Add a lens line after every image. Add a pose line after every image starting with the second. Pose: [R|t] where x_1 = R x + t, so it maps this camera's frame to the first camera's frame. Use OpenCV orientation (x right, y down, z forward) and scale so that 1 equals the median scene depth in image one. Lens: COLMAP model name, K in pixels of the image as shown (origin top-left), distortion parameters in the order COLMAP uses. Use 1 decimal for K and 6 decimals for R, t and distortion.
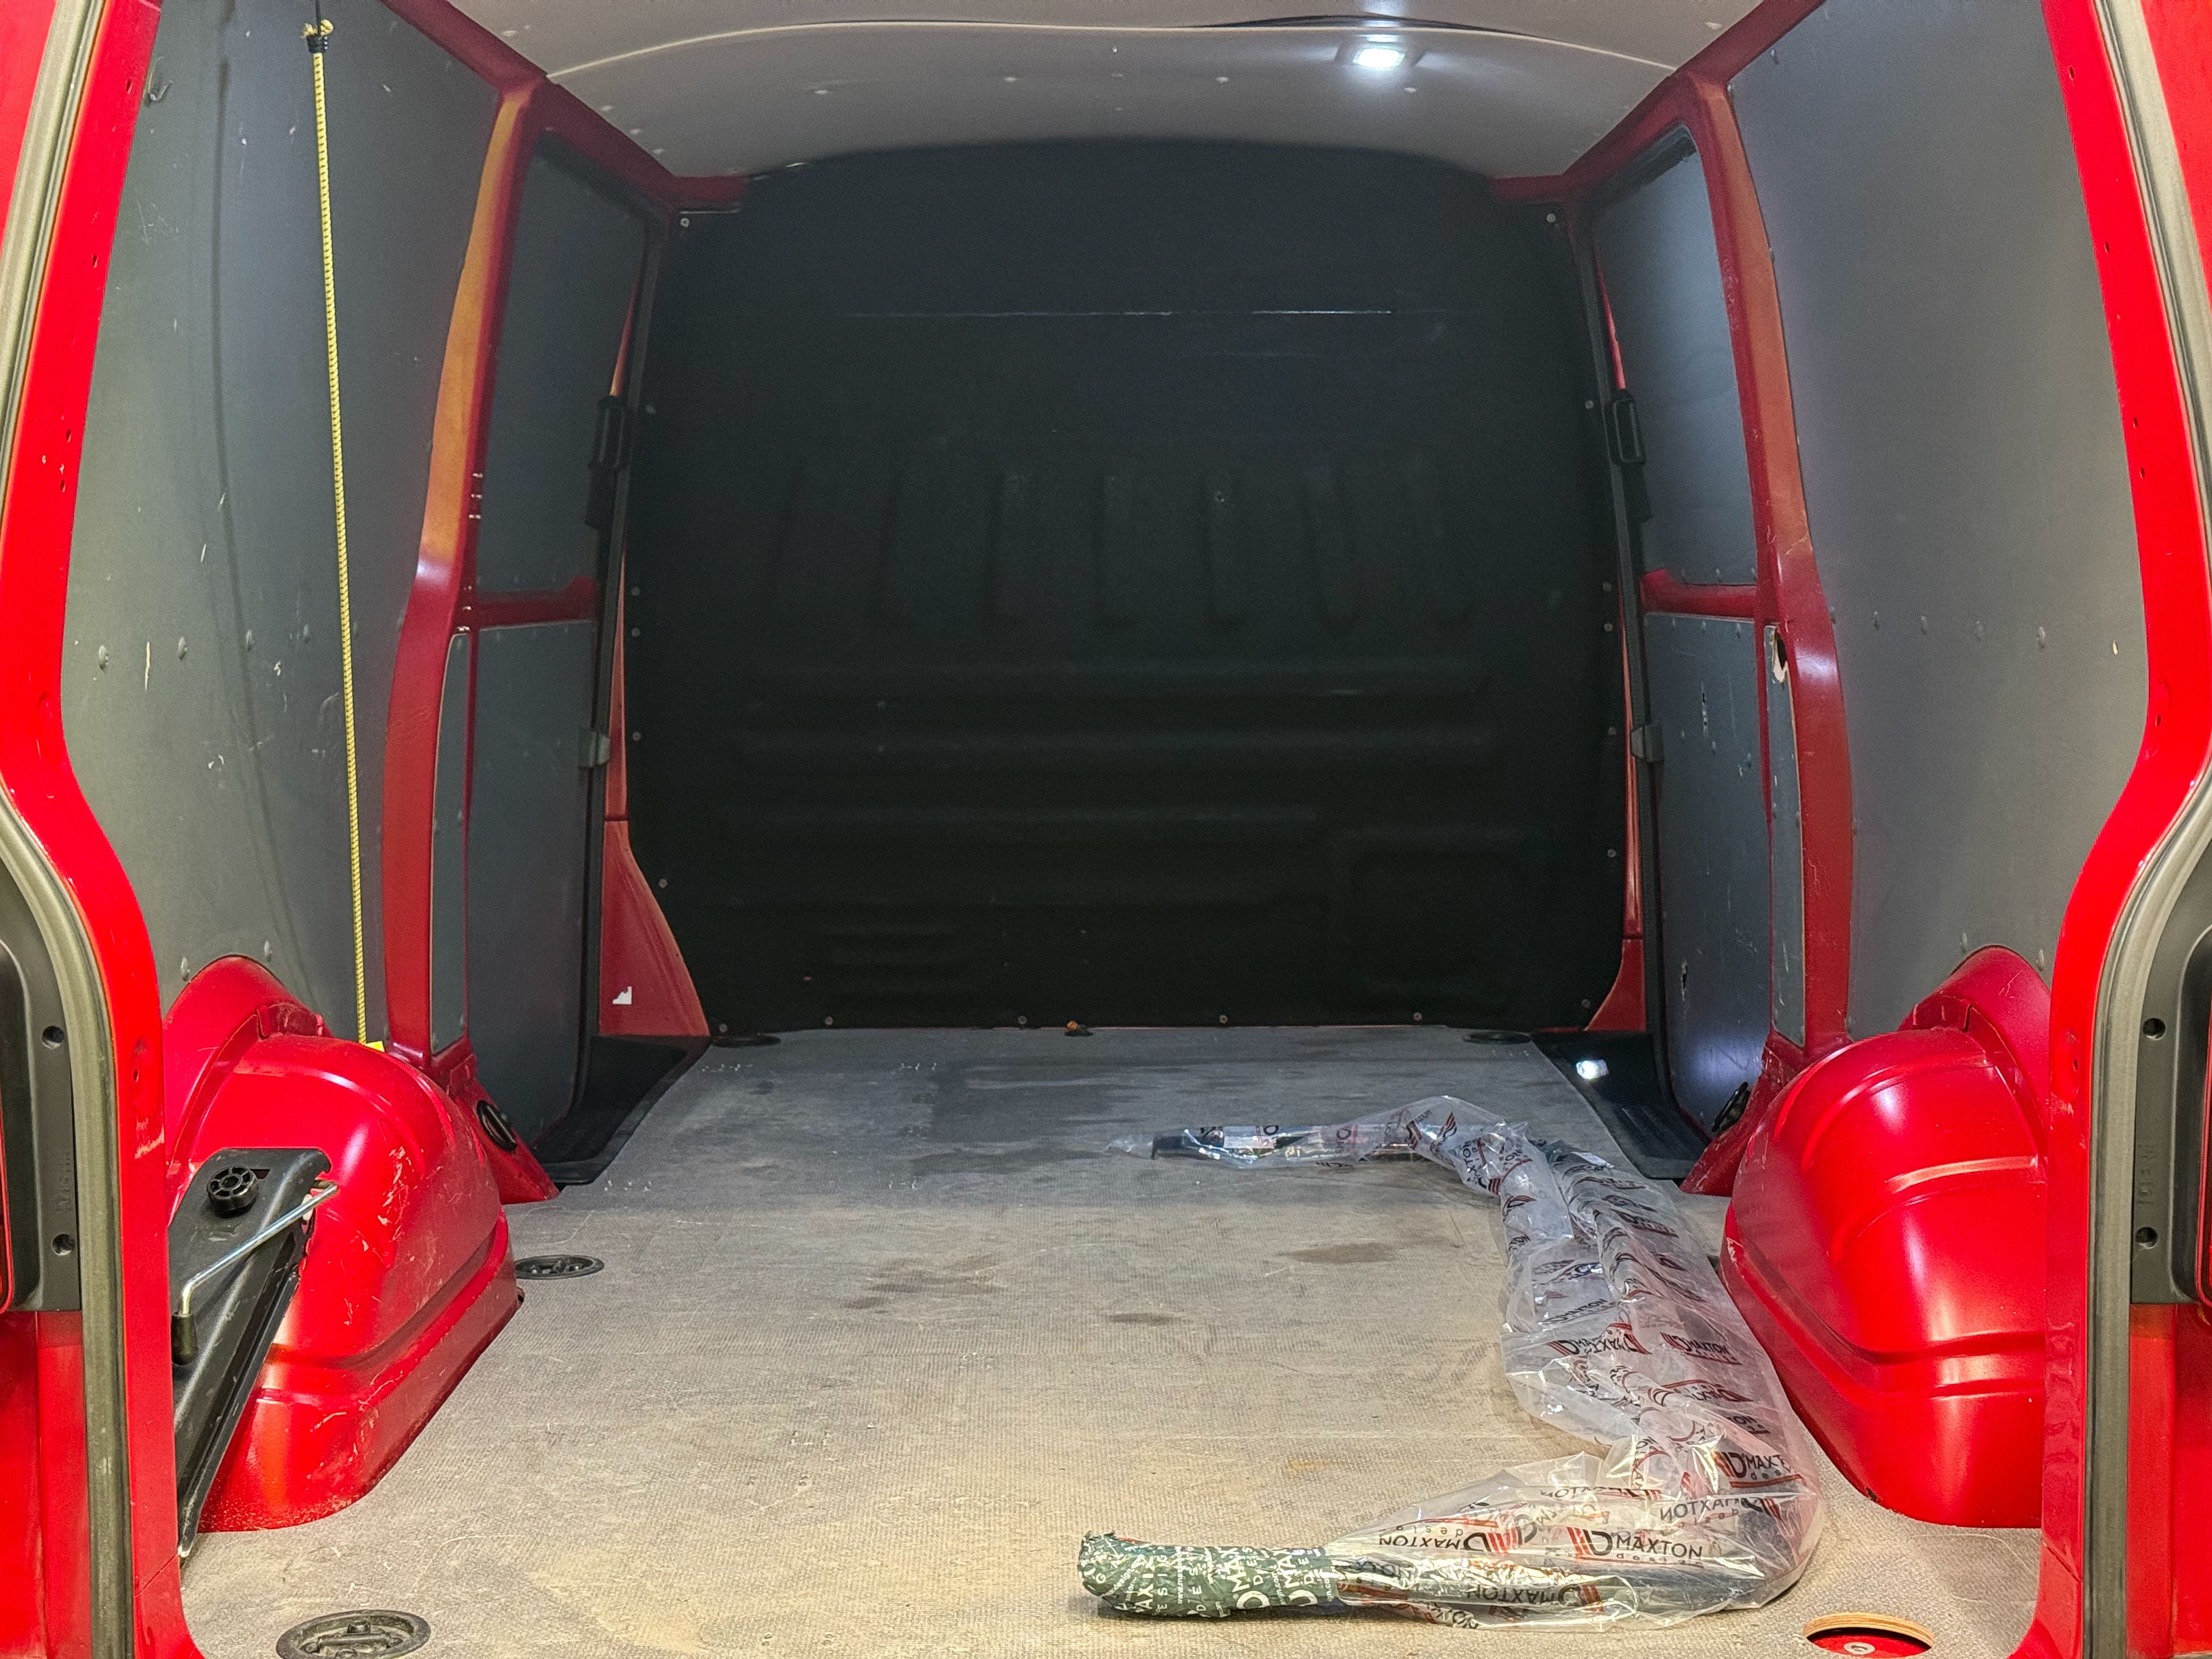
lens RADIAL K [[3082.6, 0, 1106.7], [0, 3082.6, 836.8], [0, 0, 1]] dist [0.146014, 0.000000]
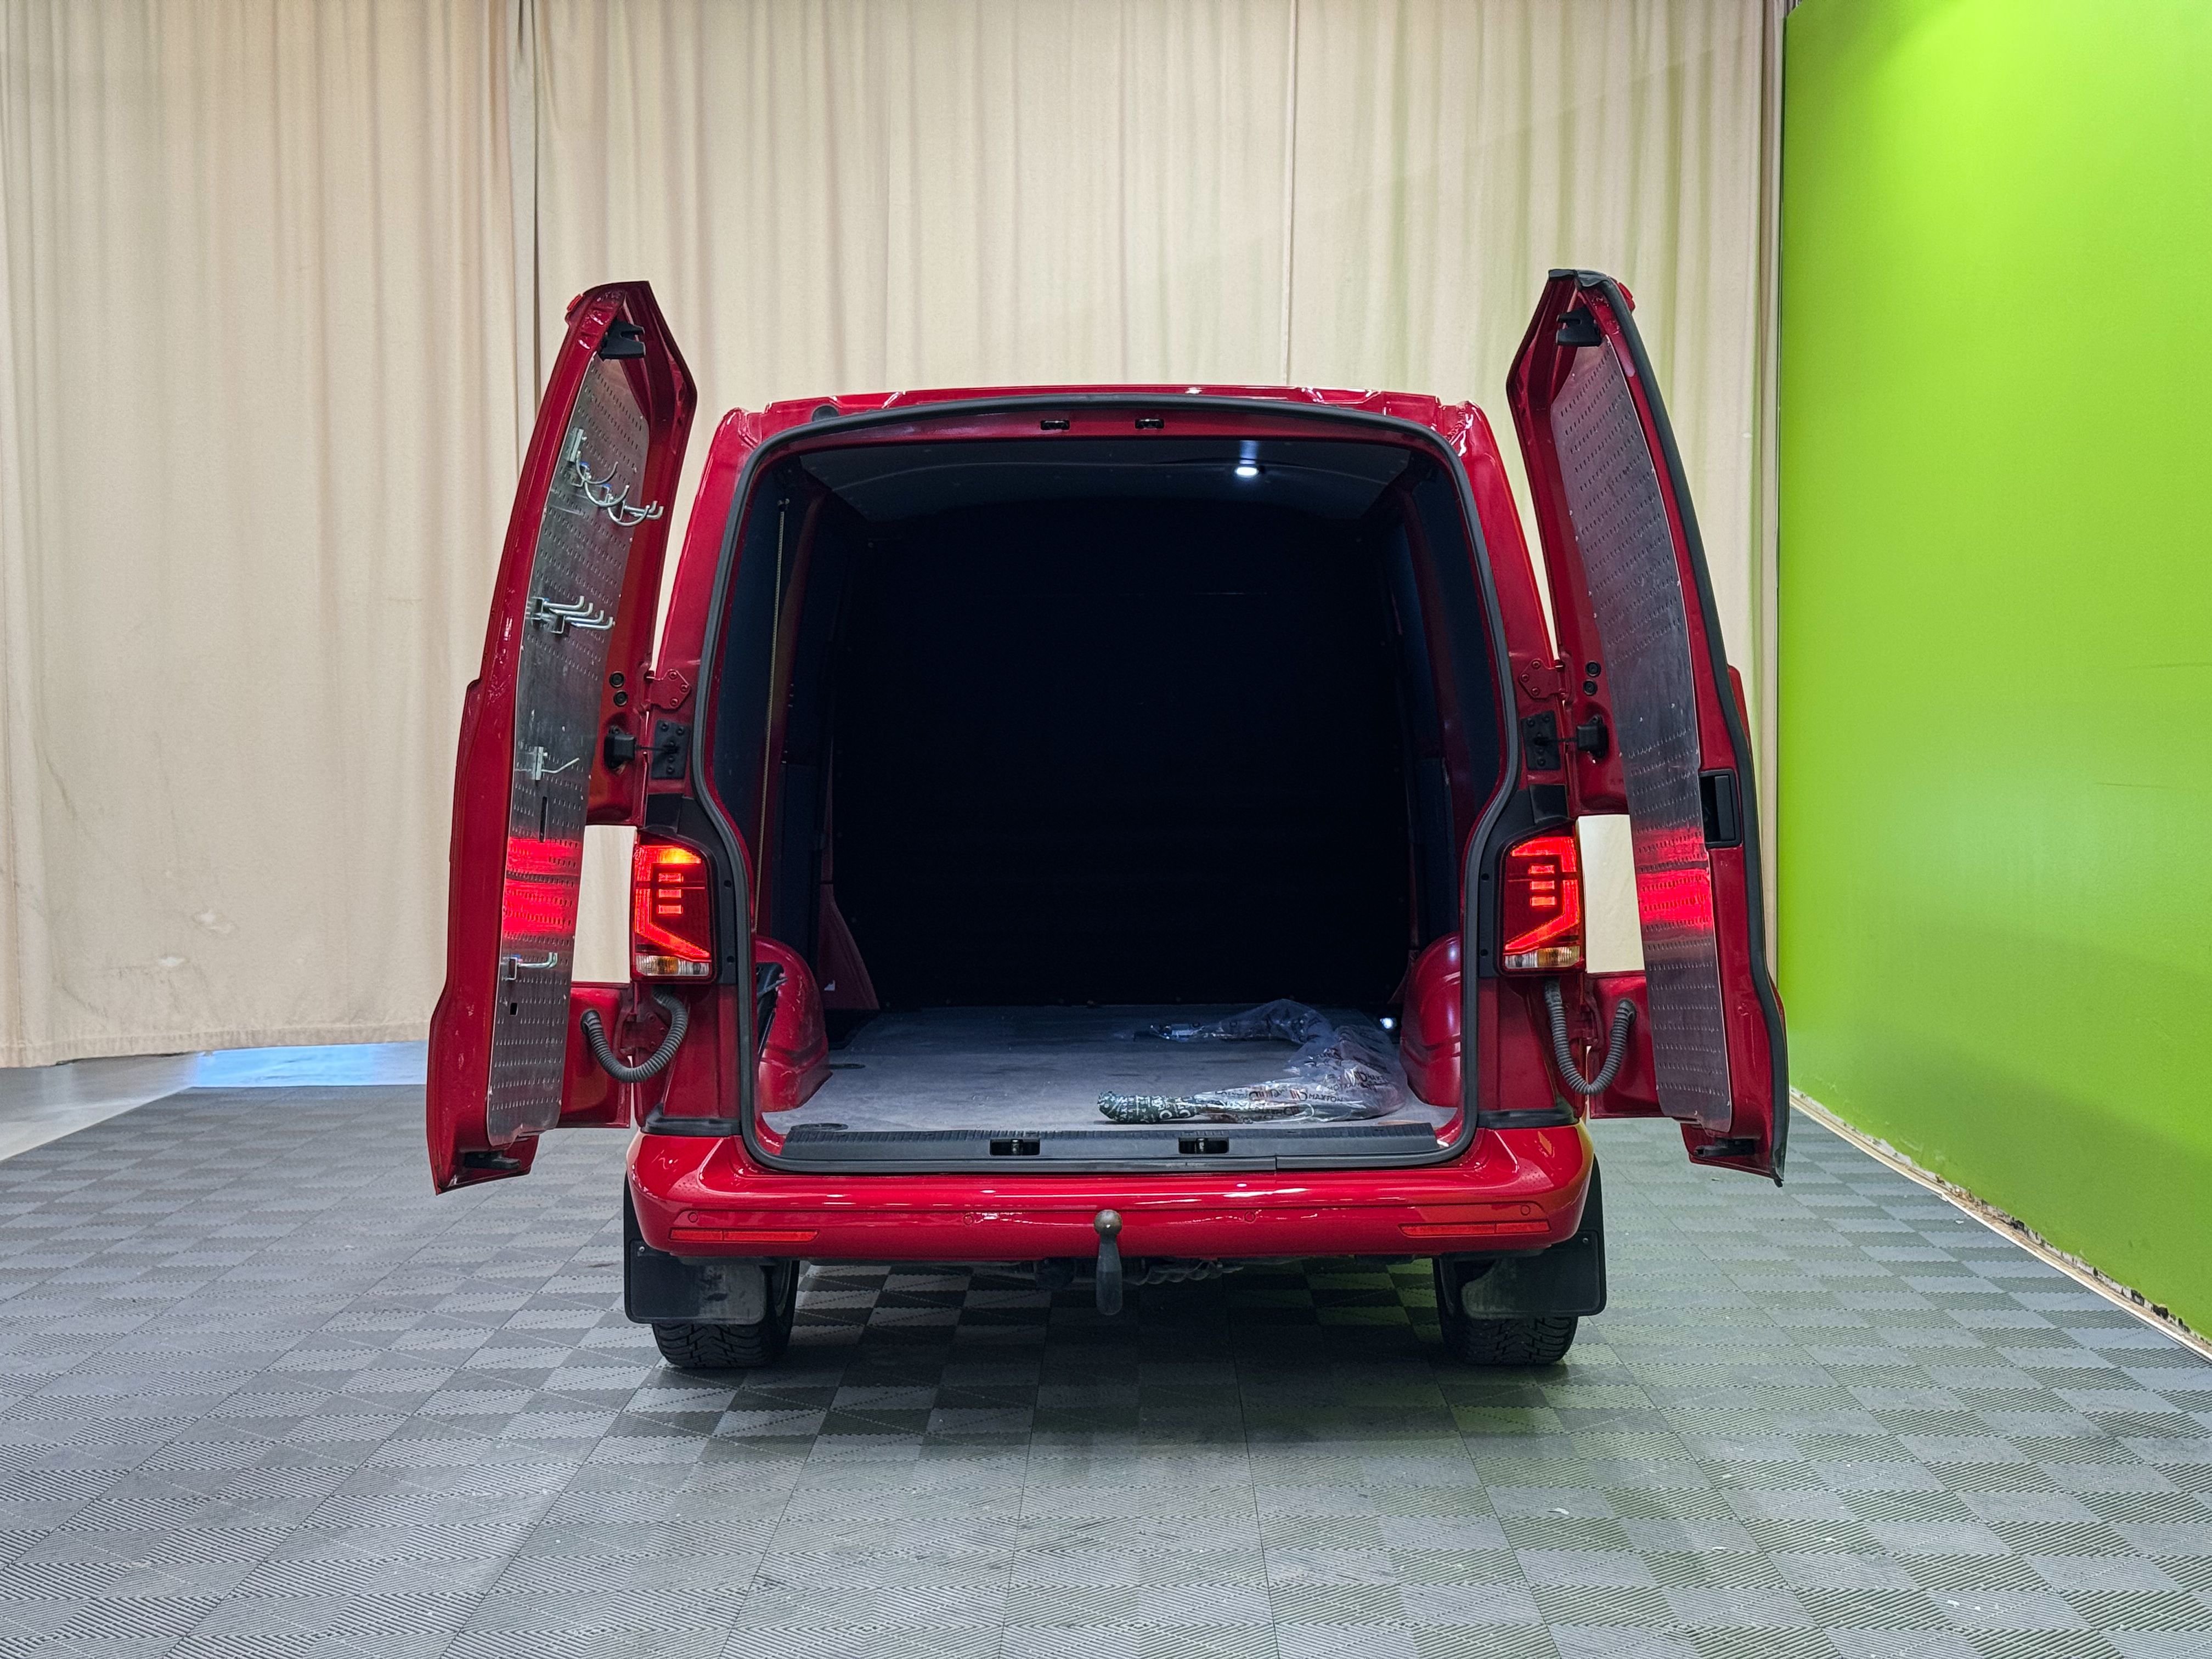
lens RADIAL K [[3082.6, 0, 1106.7], [0, 3082.6, 824.0], [0, 0, 1]] dist [0.146014, 0.000000]
pose [[0.999989, -0.003804, -0.002616, 0.003383], [0.003601, 0.997275, -0.073692, 0.116481], [0.002890, 0.073682, 0.997278, -0.944160]]
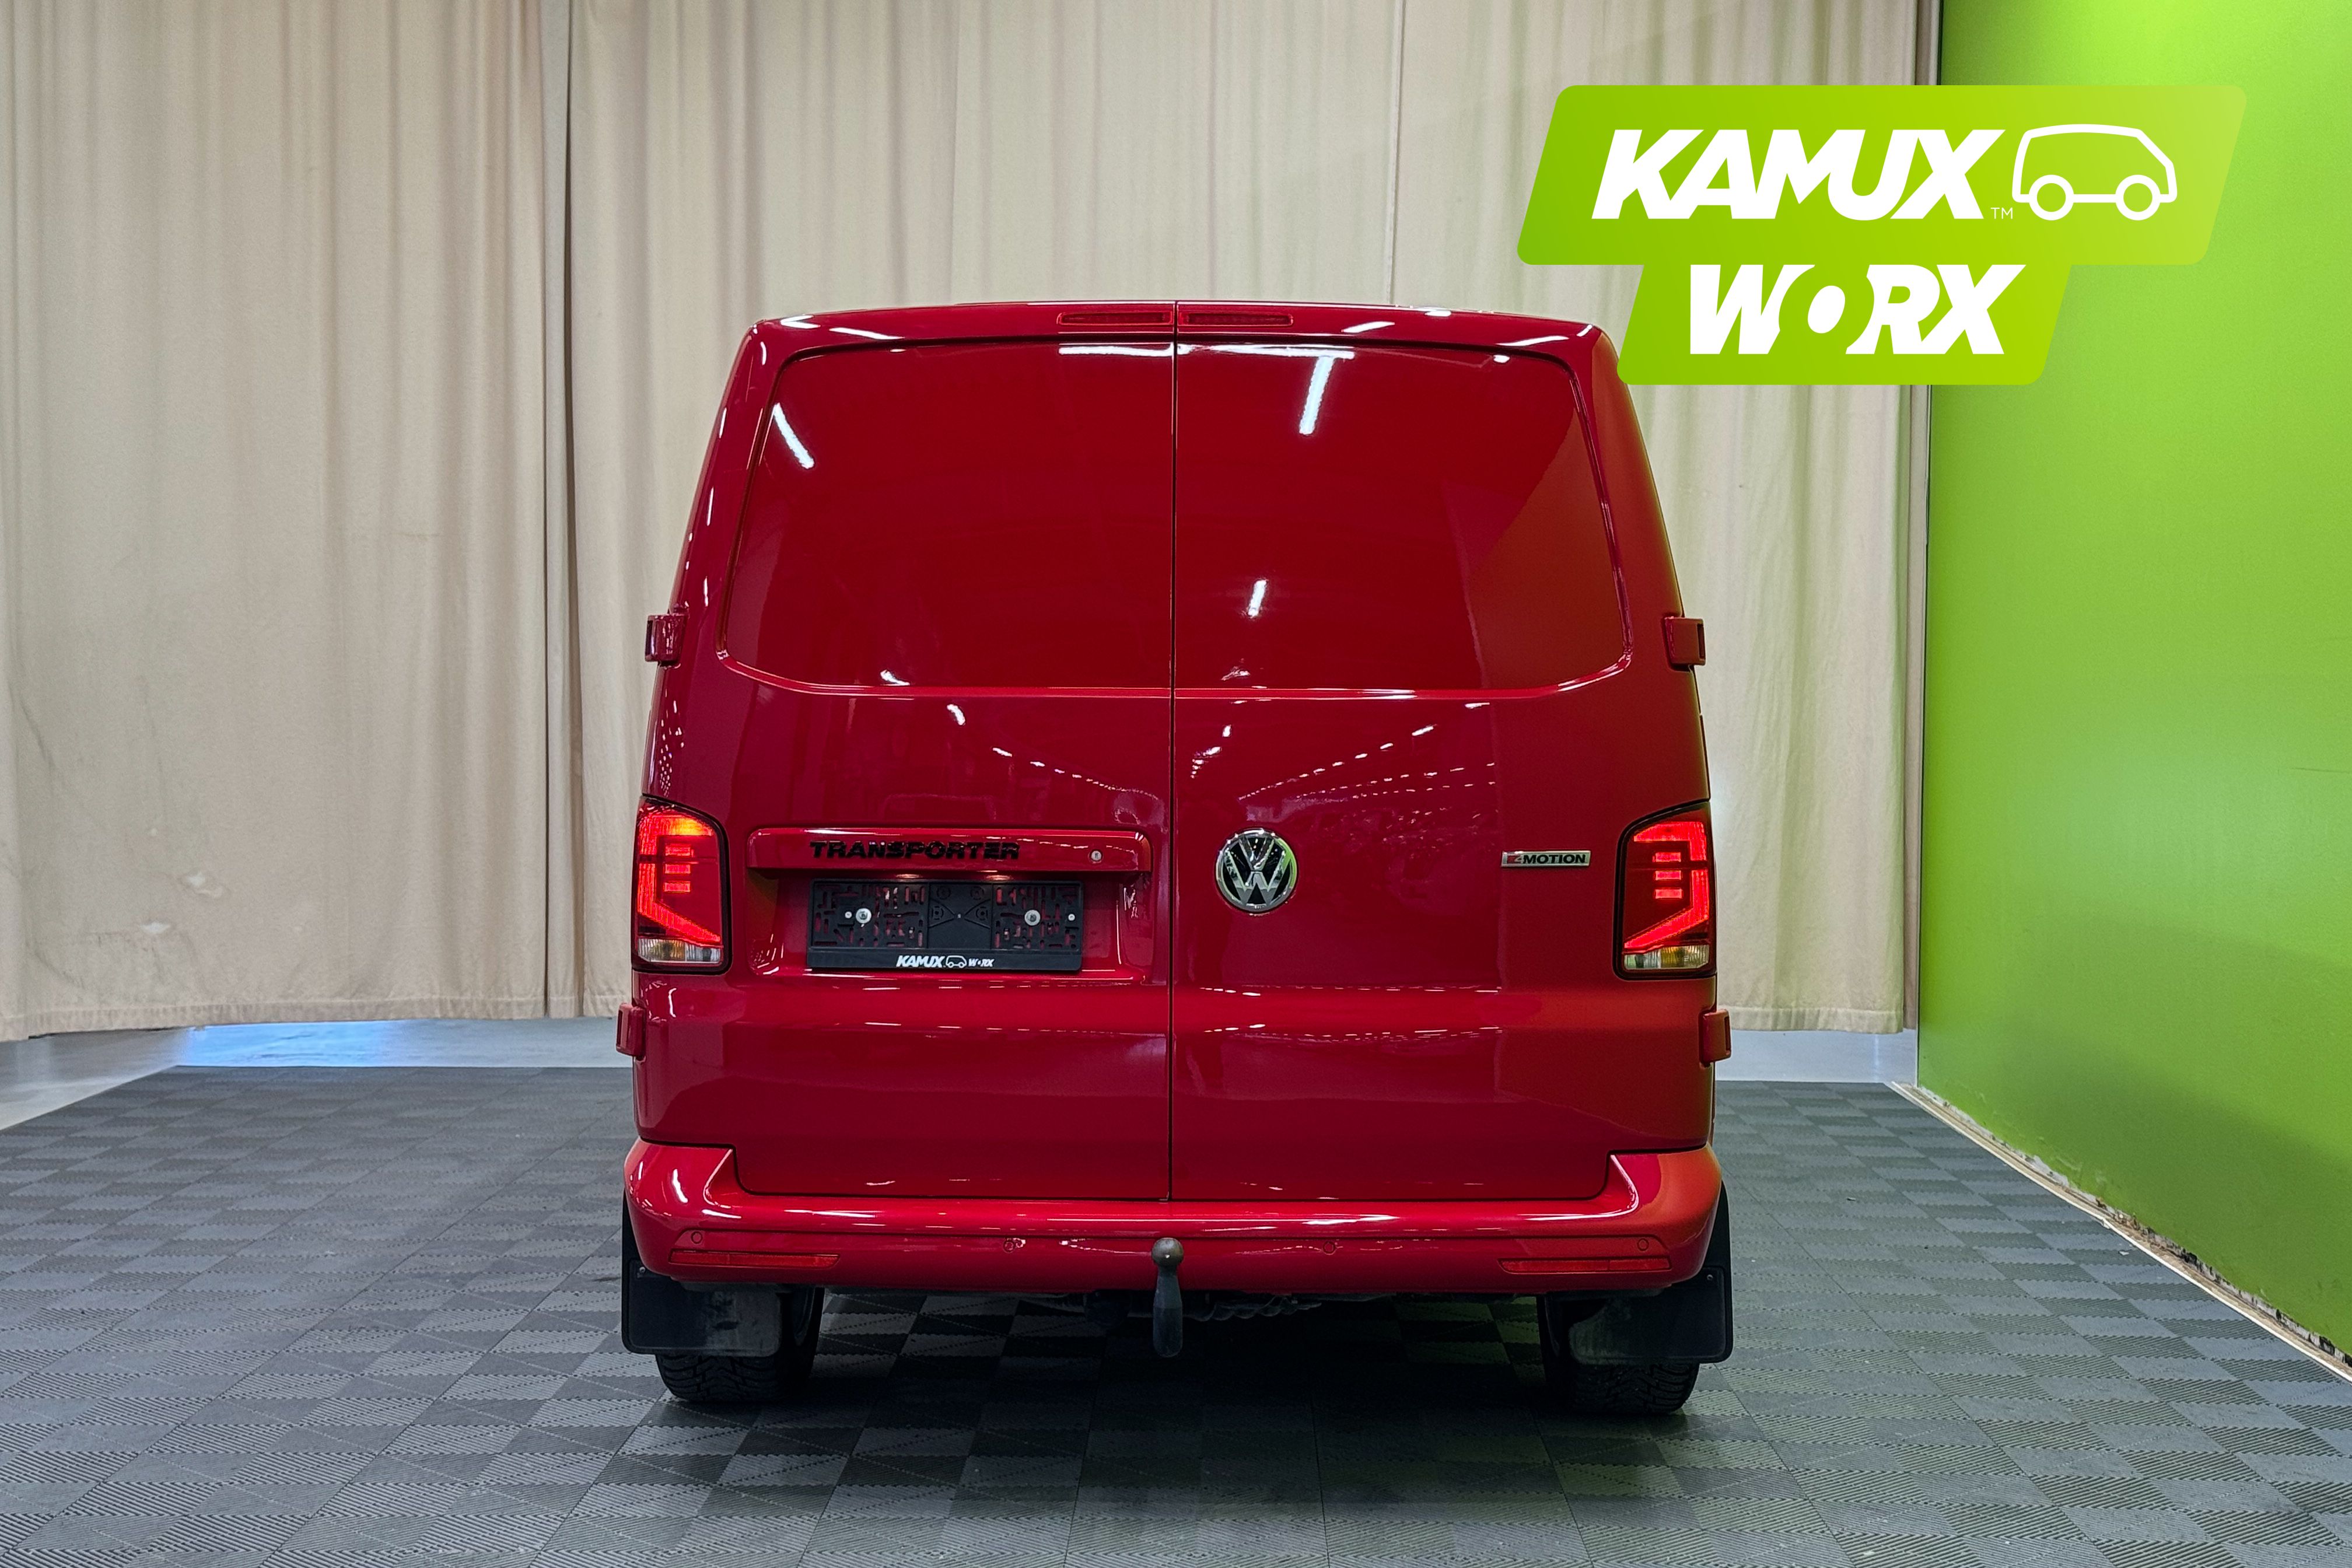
lens RADIAL K [[3318.6, 0, 1175.6], [0, 3318.6, 785.6], [0, 0, 1]] dist [0.135931, 0.000000]
pose [[0.999906, 0.011675, -0.007244, 0.010625], [-0.012184, 0.997126, -0.074775, 0.106560], [0.006350, 0.074856, 0.997174, -0.863976]]
